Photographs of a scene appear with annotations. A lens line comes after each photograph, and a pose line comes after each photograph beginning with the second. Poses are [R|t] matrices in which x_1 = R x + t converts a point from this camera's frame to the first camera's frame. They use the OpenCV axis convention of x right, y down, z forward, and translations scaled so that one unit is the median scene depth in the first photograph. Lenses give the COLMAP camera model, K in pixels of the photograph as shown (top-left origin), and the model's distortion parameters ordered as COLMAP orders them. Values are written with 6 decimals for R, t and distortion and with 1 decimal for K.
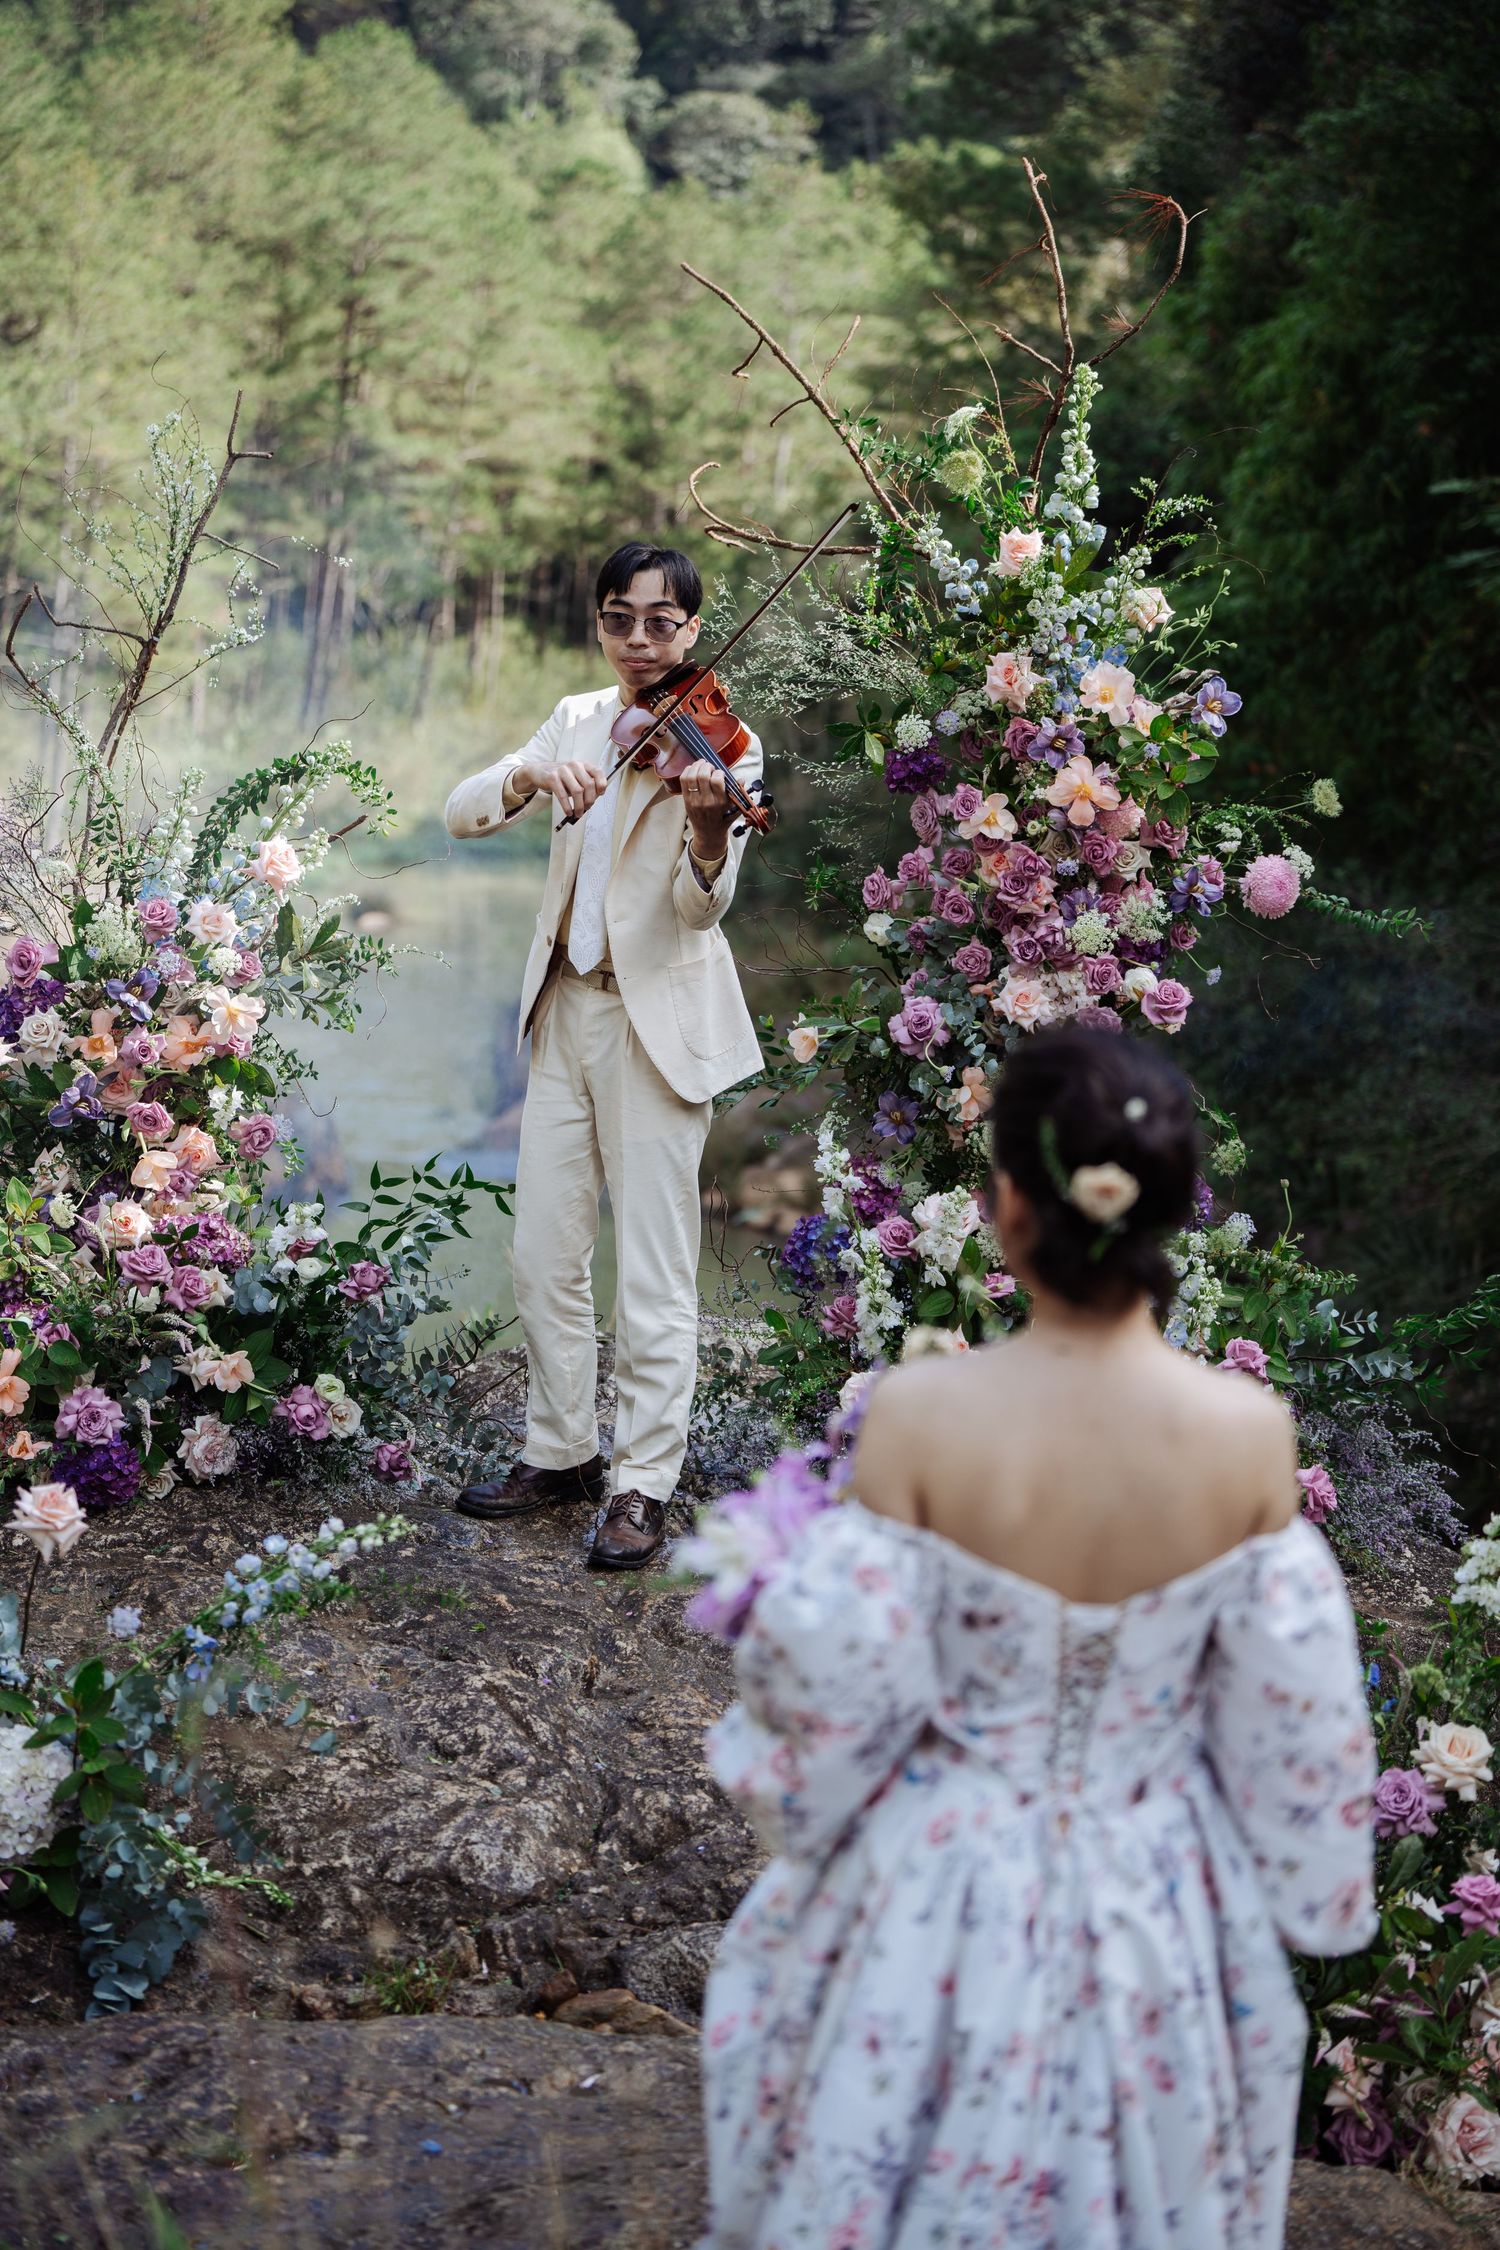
lens RADIAL K [[4564.9, 0, 751.0], [0, 4564.9, 1119.1], [0, 0, 1]] dist [0.045959, 0.000000]
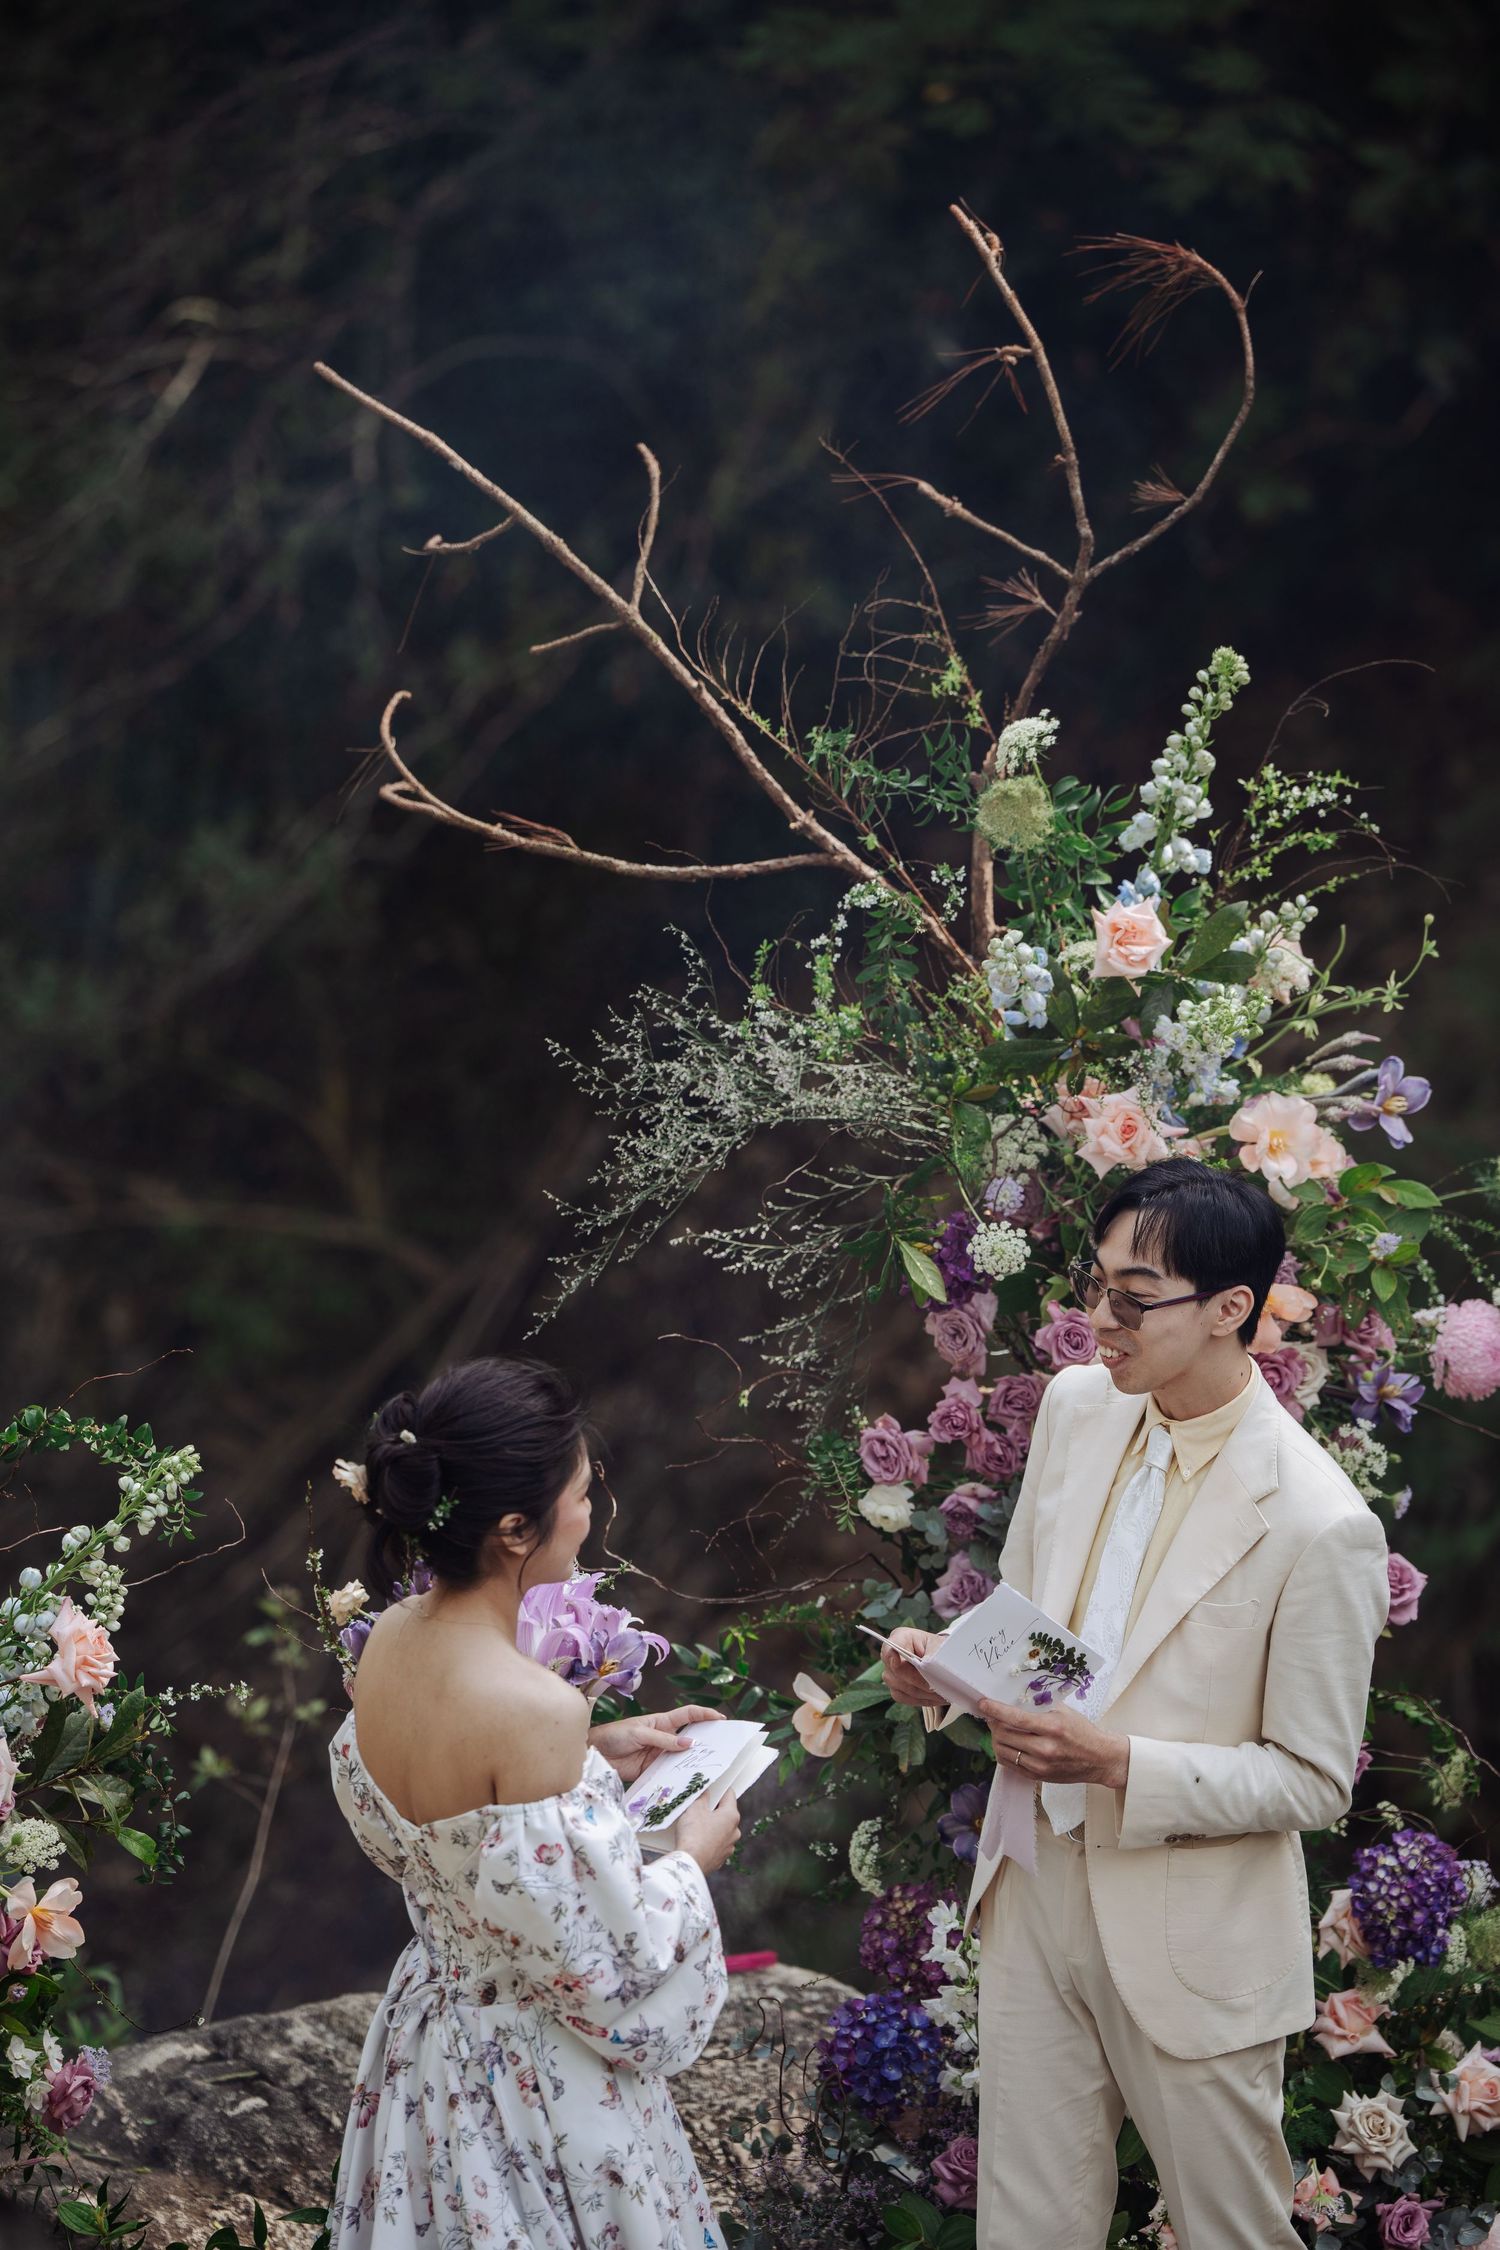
lens RADIAL K [[9018.0, 0, 743.4], [0, 9018.0, 1126.3], [0, 0, 1]] dist [1.180204, 0.000000]
pose [[0.936661, -0.150607, 0.316203, -0.377036], [0.099725, 0.980136, 0.171431, -0.309936], [-0.335741, -0.129039, 0.933074, -0.135472]]
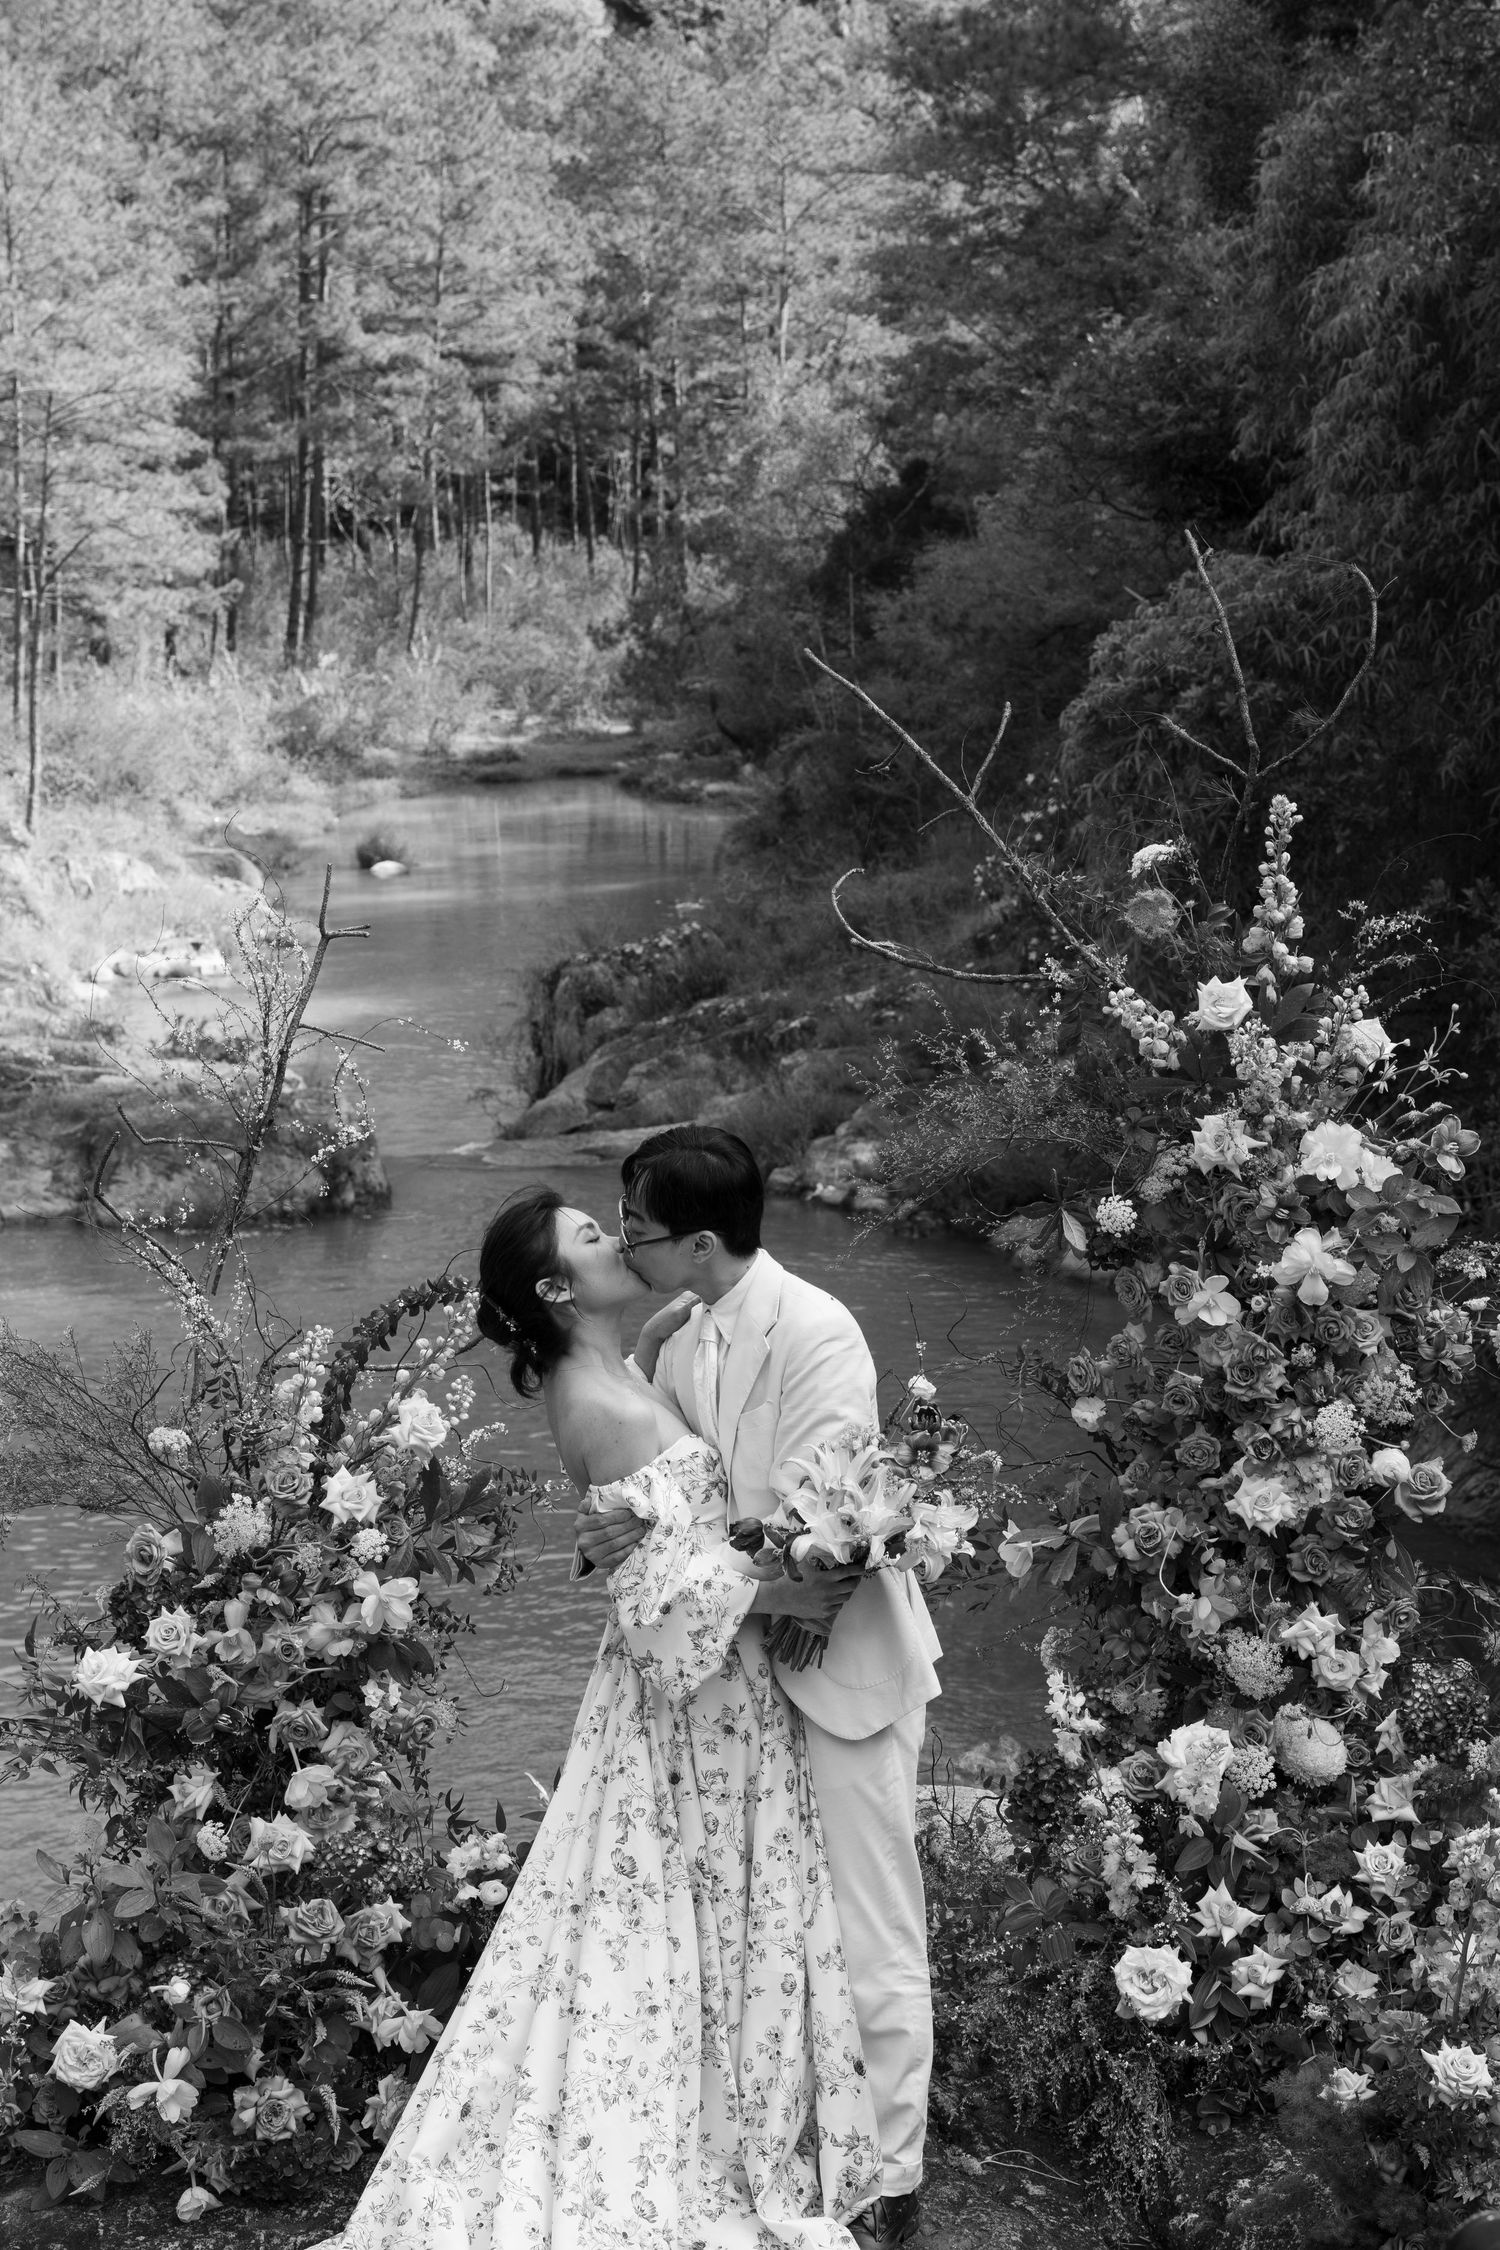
lens RADIAL K [[4904.4, 0, 746.2], [0, 4904.4, 1127.5], [0, 0, 1]] dist [0.093308, 0.000000]
pose [[0.997030, -0.076048, -0.012136, -0.023210], [0.076311, 0.996822, 0.022853, -0.126544], [0.010360, -0.023711, 0.999665, 0.042459]]
